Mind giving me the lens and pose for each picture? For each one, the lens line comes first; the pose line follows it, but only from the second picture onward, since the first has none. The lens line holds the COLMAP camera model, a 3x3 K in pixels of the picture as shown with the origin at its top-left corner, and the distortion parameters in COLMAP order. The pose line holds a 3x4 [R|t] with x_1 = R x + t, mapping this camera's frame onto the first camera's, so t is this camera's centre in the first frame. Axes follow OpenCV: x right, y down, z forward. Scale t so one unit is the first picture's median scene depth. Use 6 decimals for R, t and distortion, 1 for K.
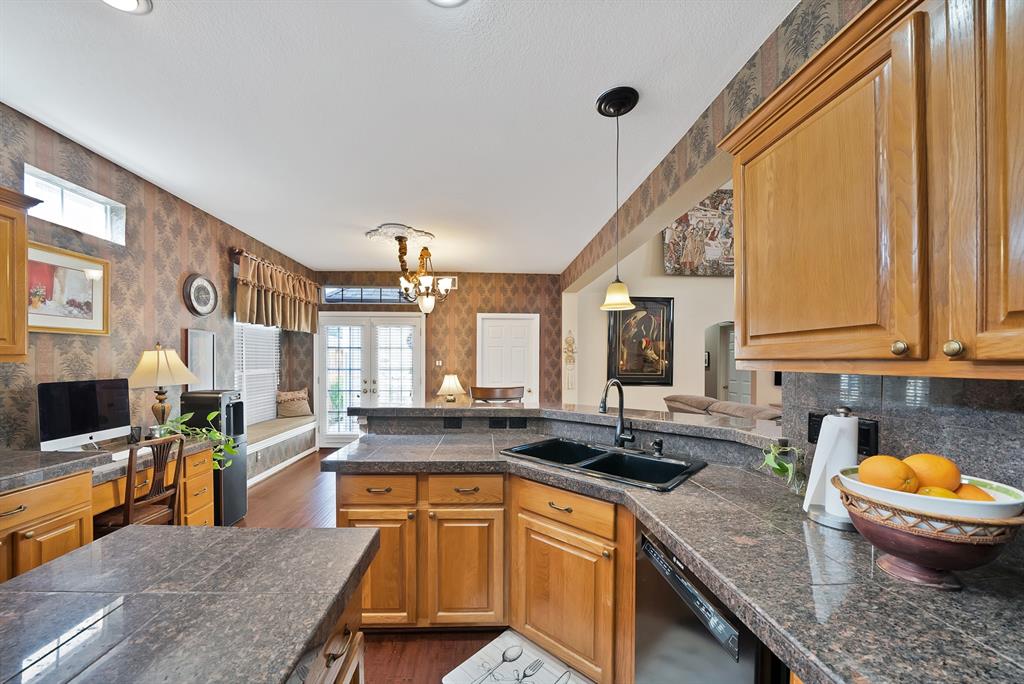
lens RADIAL K [[365.3, 0, 508.8], [0, 365.3, 360.5], [0, 0, 1]] dist [-0.010532, -0.000128]
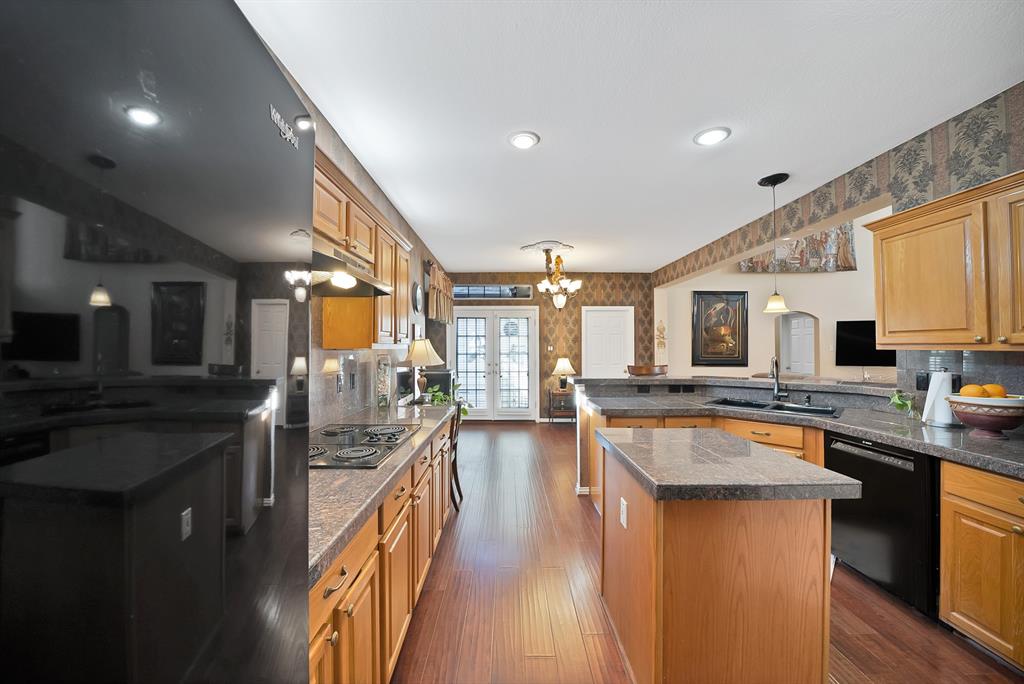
lens RADIAL K [[368.8, 0, 521.5], [0, 368.8, 340.3], [0, 0, 1]] dist [-0.009506, 0.000228]
pose [[0.999786, -0.008393, -0.018903, -0.565019], [0.008099, 0.999846, -0.015597, -0.003551], [0.019031, 0.015441, 0.999700, -0.436130]]
